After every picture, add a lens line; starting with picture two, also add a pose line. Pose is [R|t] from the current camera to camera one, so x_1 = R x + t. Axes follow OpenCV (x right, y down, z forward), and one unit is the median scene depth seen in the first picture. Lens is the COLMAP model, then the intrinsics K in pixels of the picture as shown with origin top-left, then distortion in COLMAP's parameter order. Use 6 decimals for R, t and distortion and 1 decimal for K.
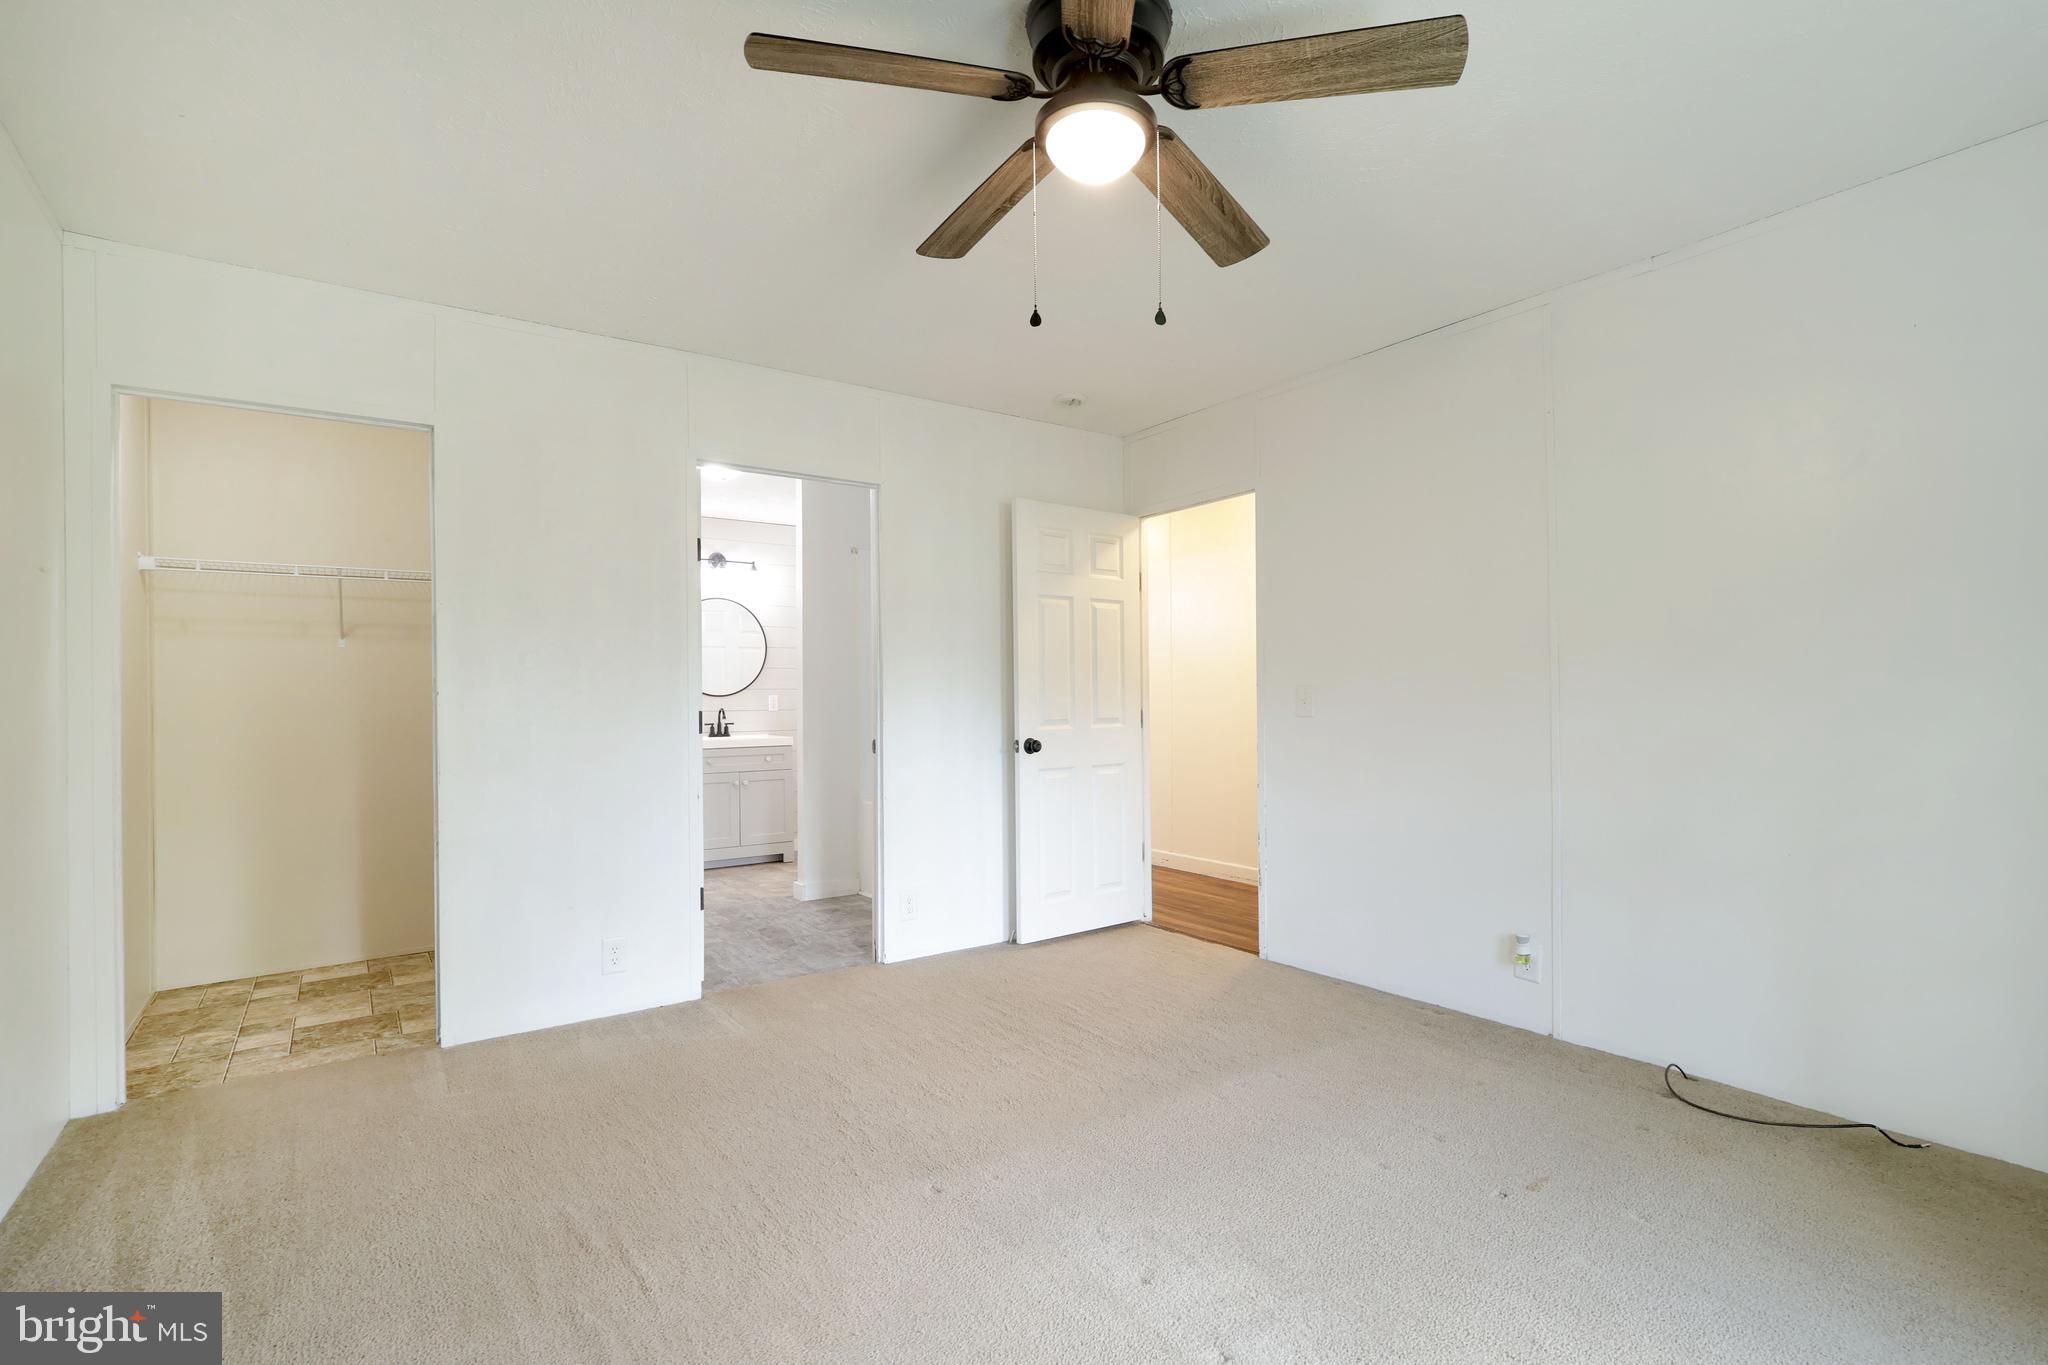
lens RADIAL K [[970.9, 0, 1032.0], [0, 970.9, 691.5], [0, 0, 1]] dist [0.001463, 0.000947]
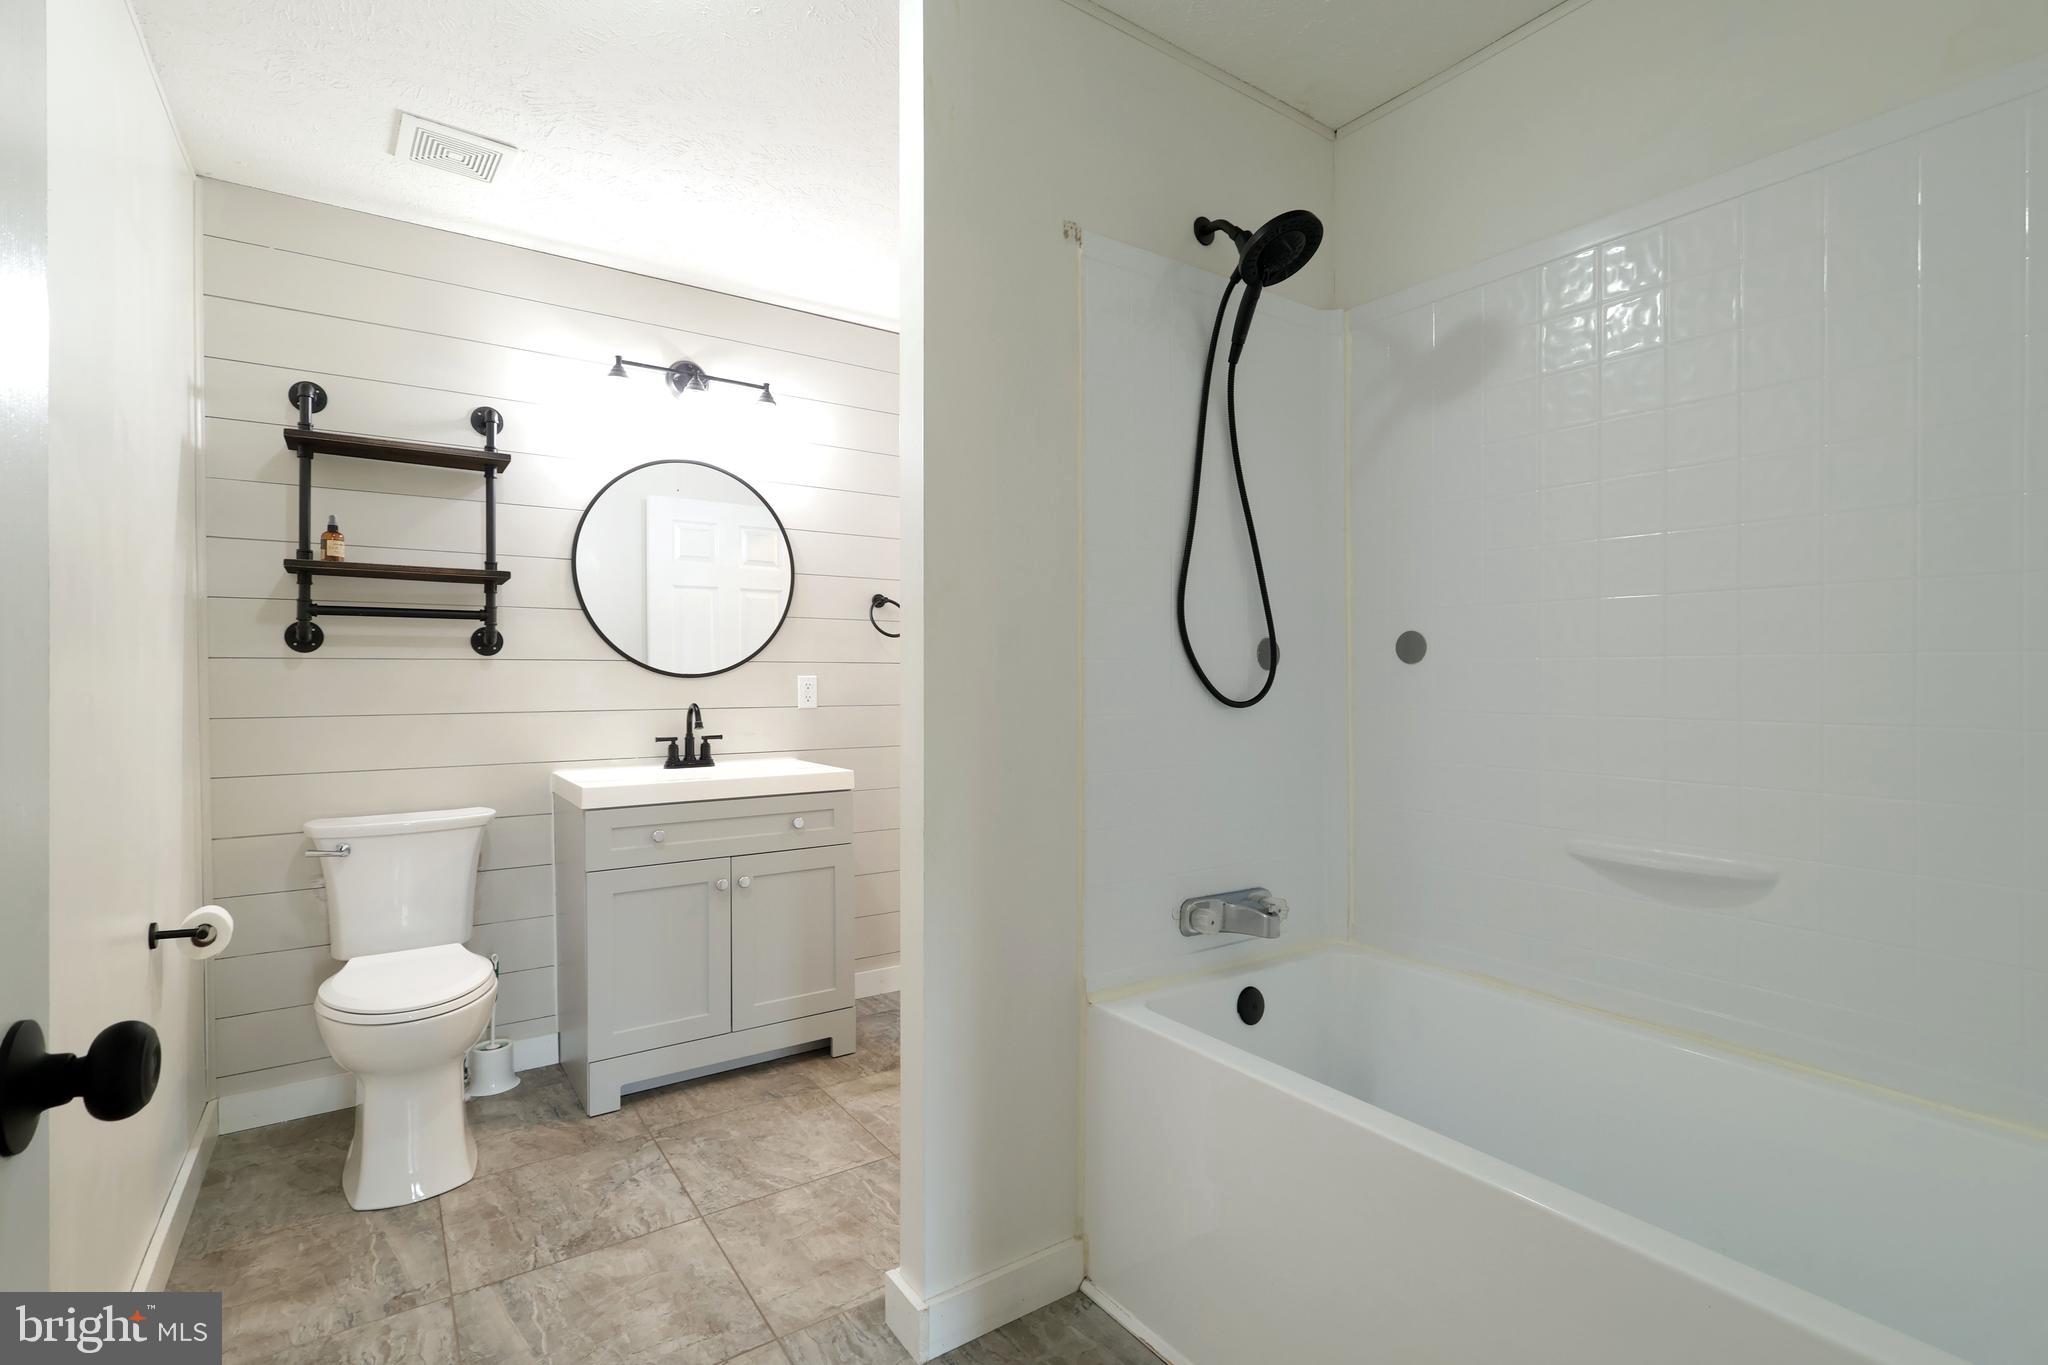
lens RADIAL K [[970.9, 0, 1015.7], [0, 970.9, 675.9], [0, 0, 1]] dist [0.001463, 0.000947]
pose [[0.999500, 0.002936, -0.031472, -0.157244], [-0.002773, 0.999982, 0.005233, 0.001641], [0.031487, -0.005144, 0.999491, 0.556601]]
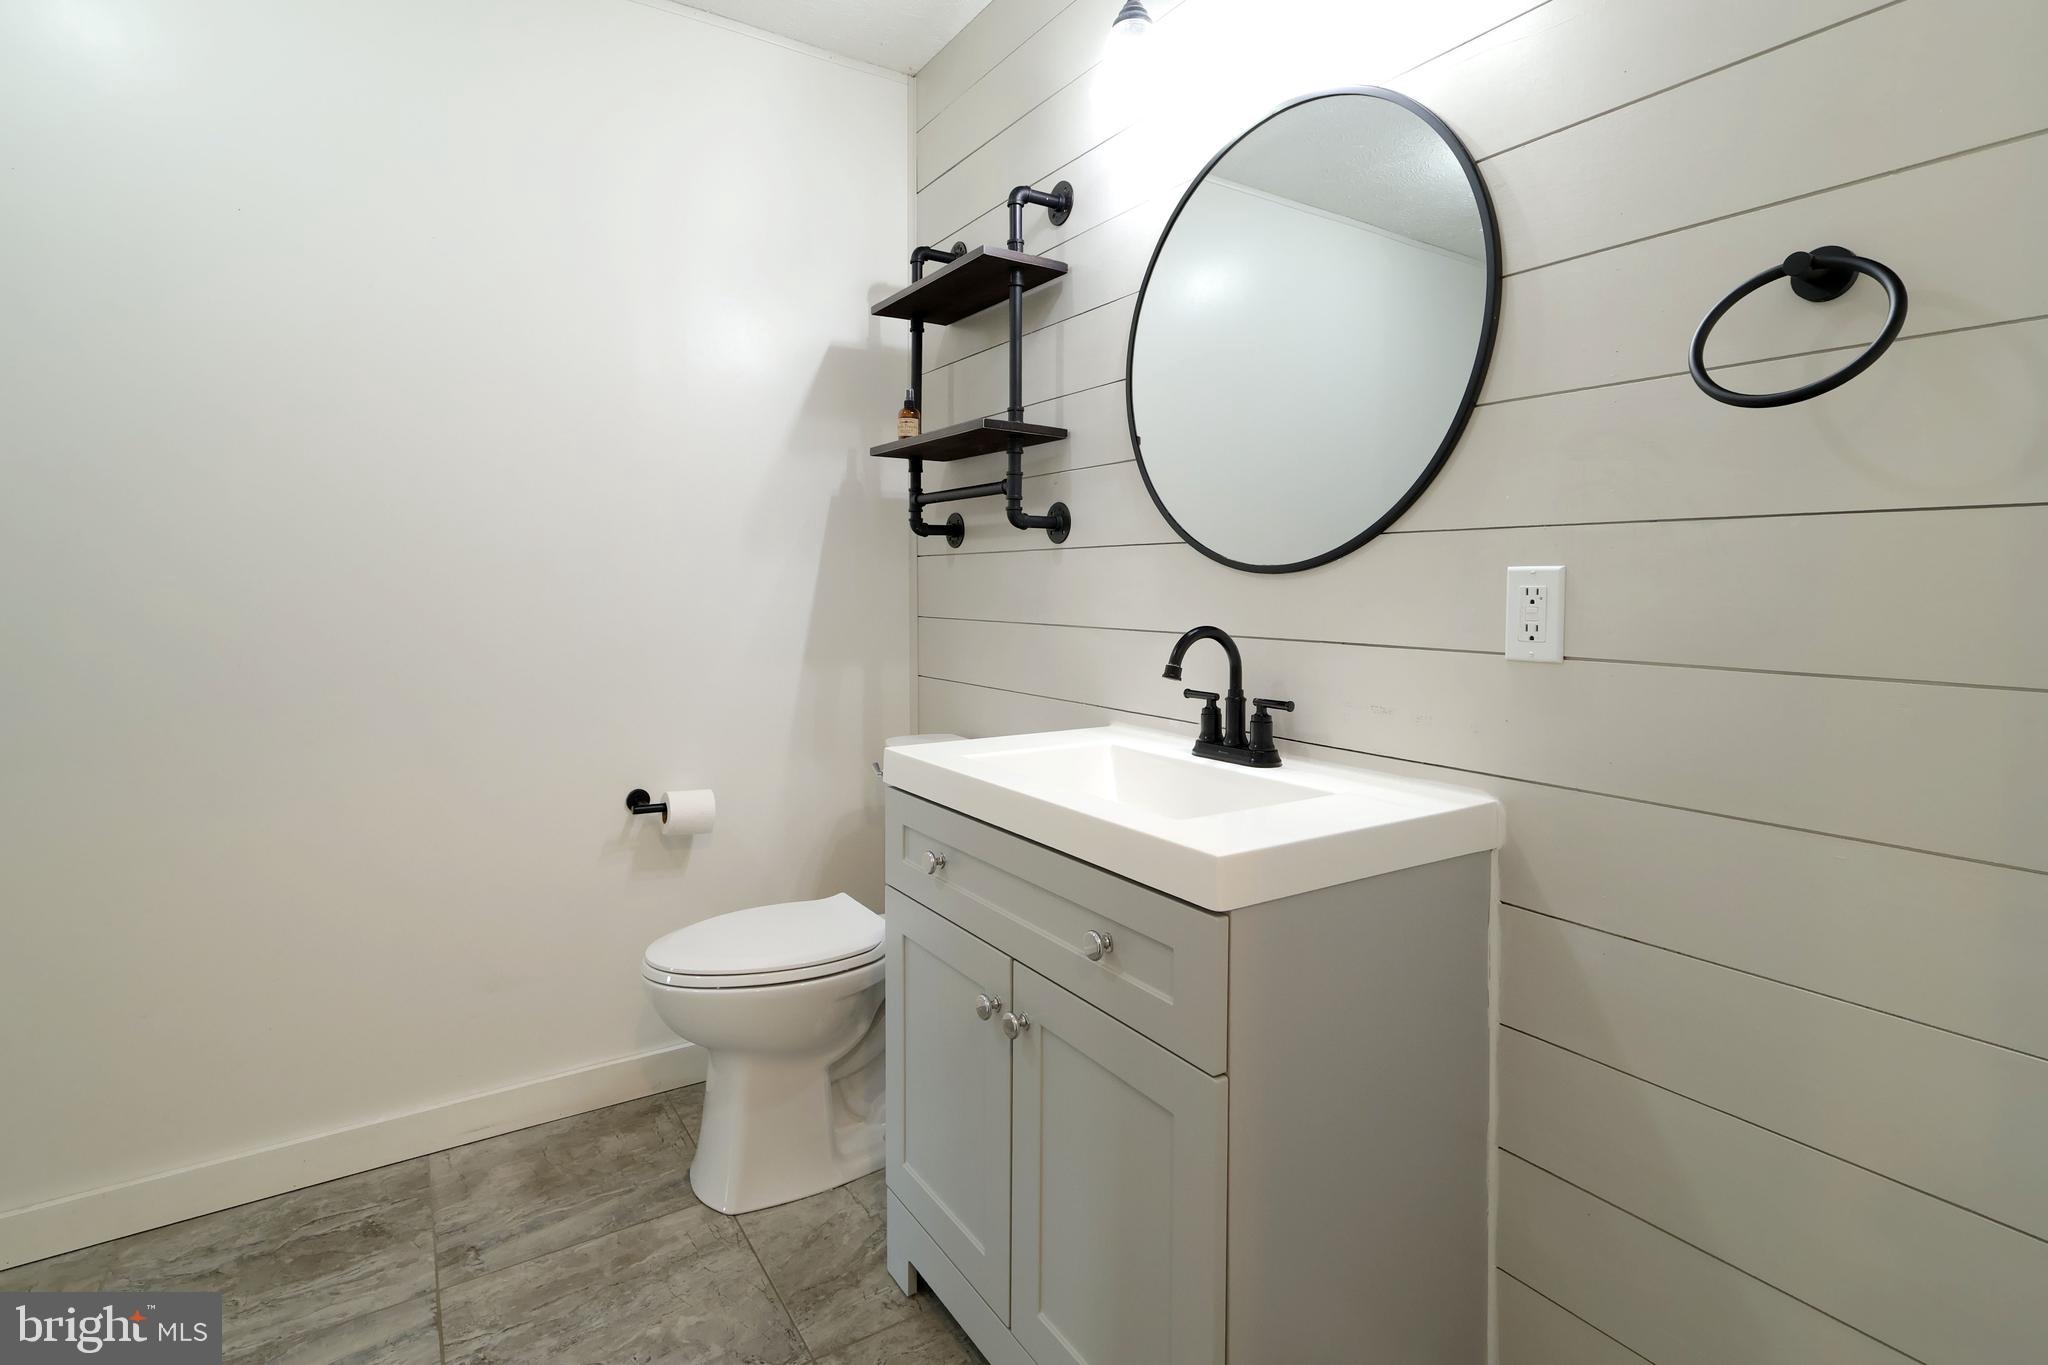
lens RADIAL K [[970.9, 0, 975.8], [0, 970.9, 598.9], [0, 0, 1]] dist [0.001463, 0.000947]
pose [[-0.059519, 0.020828, -0.998010, -0.102047], [0.003410, 0.999781, 0.020661, 0.006366], [0.998221, -0.002173, -0.059577, 0.959148]]
